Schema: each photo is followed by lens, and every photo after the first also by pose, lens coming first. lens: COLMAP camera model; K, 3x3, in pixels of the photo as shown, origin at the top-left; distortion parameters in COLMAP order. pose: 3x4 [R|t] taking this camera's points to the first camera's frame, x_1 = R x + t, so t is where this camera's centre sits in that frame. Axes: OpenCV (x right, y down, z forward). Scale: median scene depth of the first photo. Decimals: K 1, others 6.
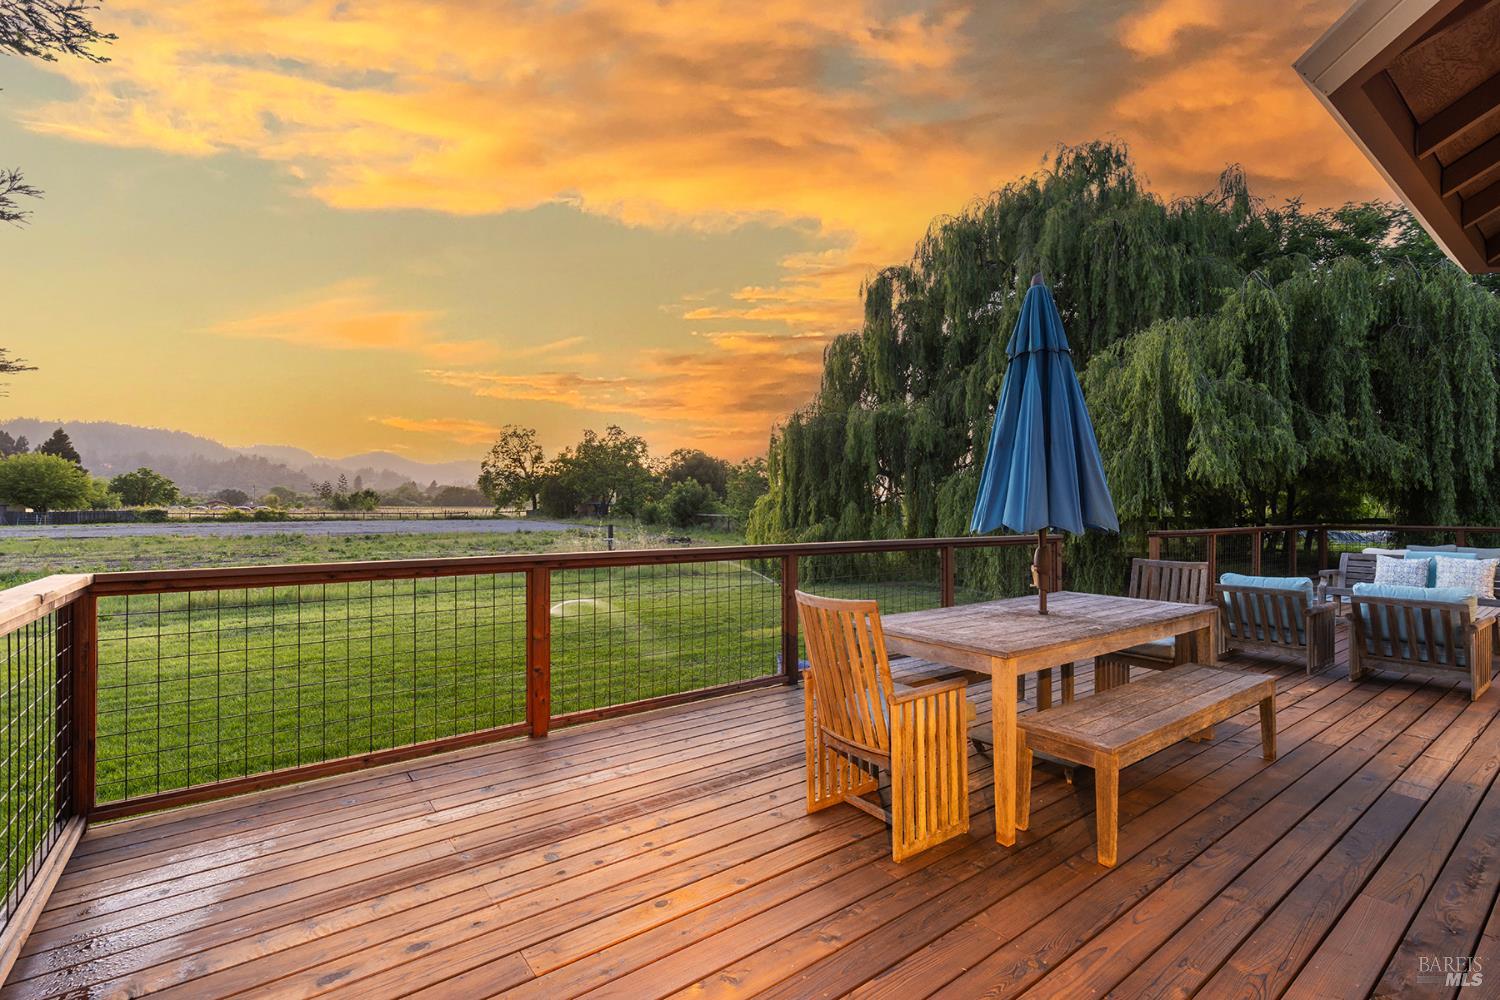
lens RADIAL K [[676.9, 0, 754.0], [0, 676.9, 502.2], [0, 0, 1]] dist [0.000420, -0.000405]
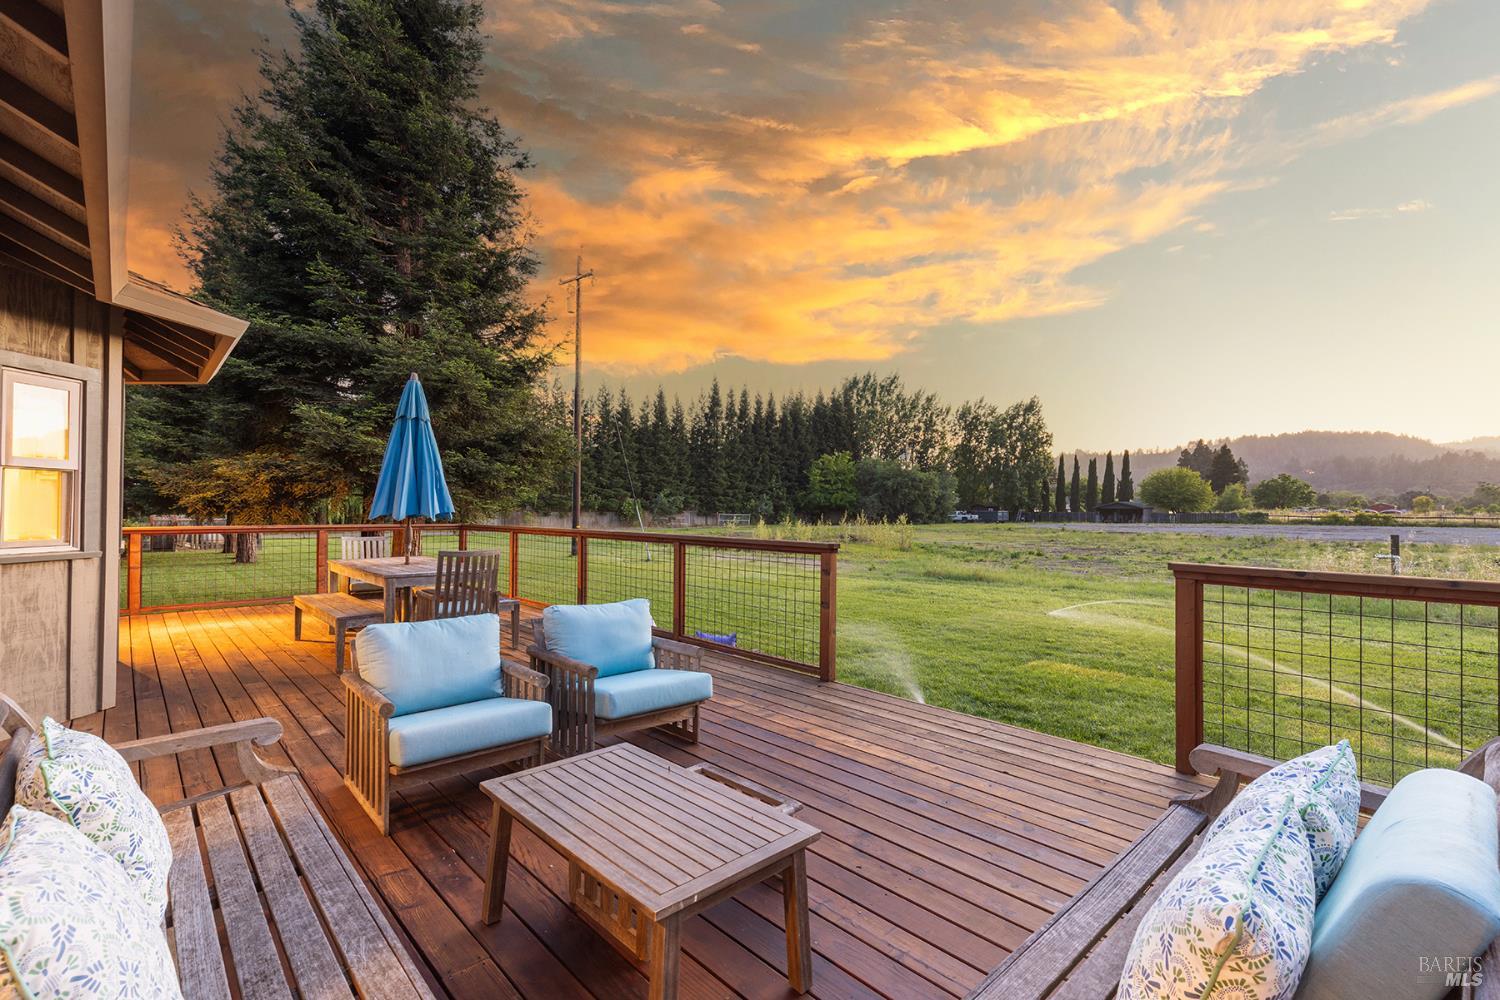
lens RADIAL K [[676.9, 0, 757.8], [0, 676.9, 502.8], [0, 0, 1]] dist [0.000420, -0.000405]
pose [[0.105347, -0.007729, -0.994406, 0.580668], [0.003603, 0.999966, -0.007391, 0.005114], [0.994429, -0.002804, 0.105371, 0.438187]]
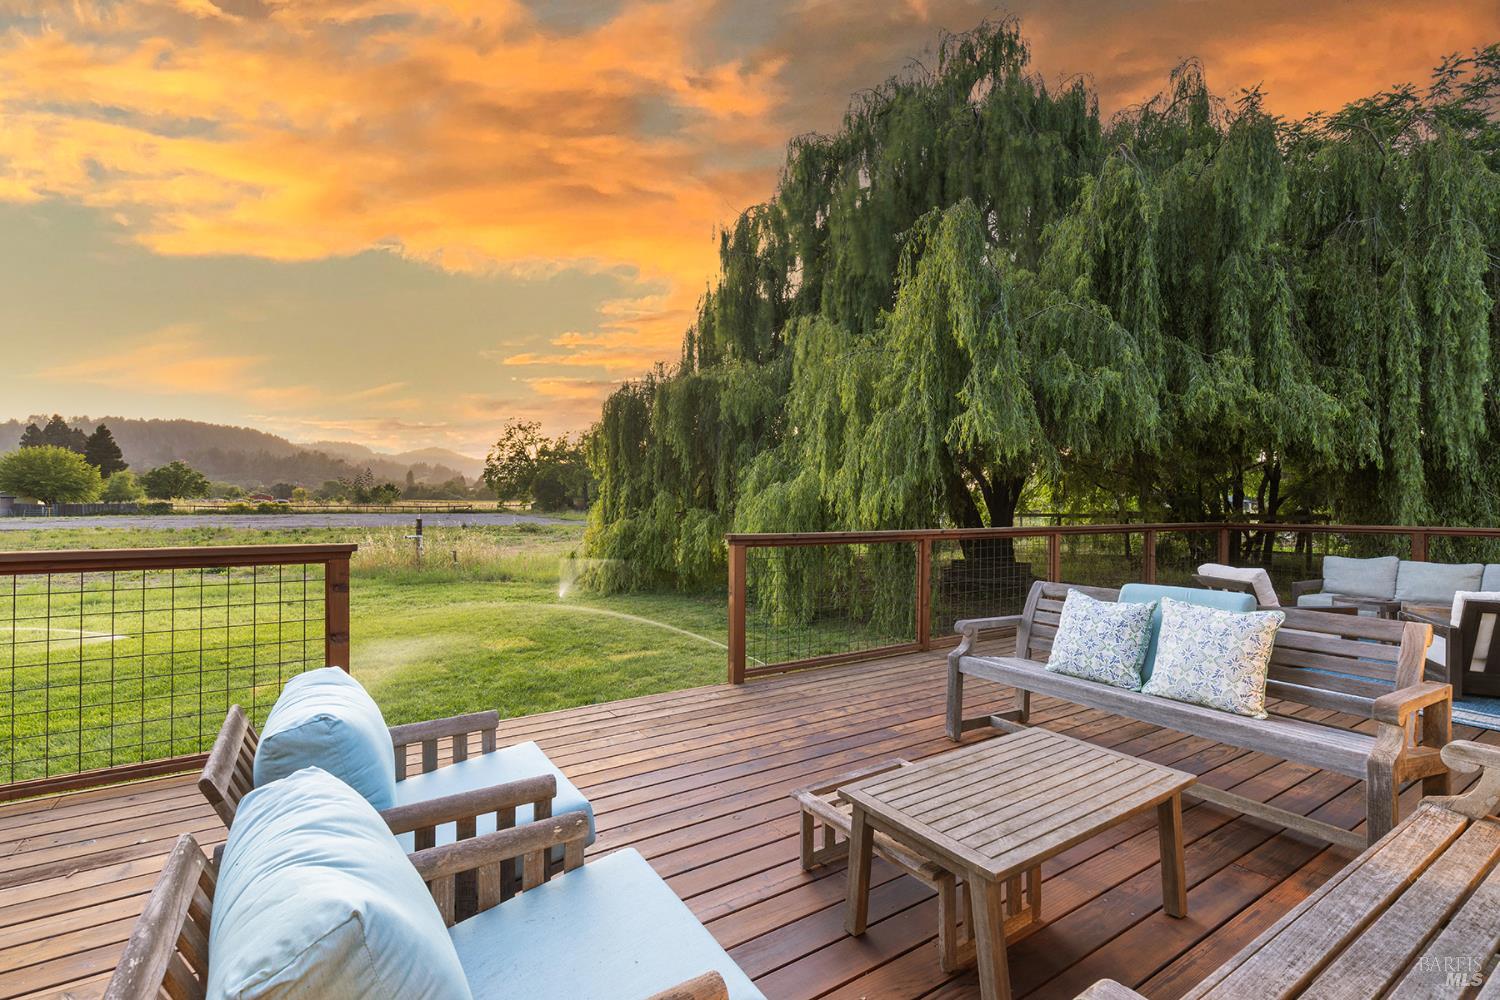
lens RADIAL K [[676.9, 0, 756.2], [0, 676.9, 500.6], [0, 0, 1]] dist [0.000420, -0.000405]
pose [[0.997814, 0.002269, -0.066051, 0.359428], [-0.001912, 0.999983, 0.005460, 0.007378], [0.066062, -0.005322, 0.997801, 0.256589]]
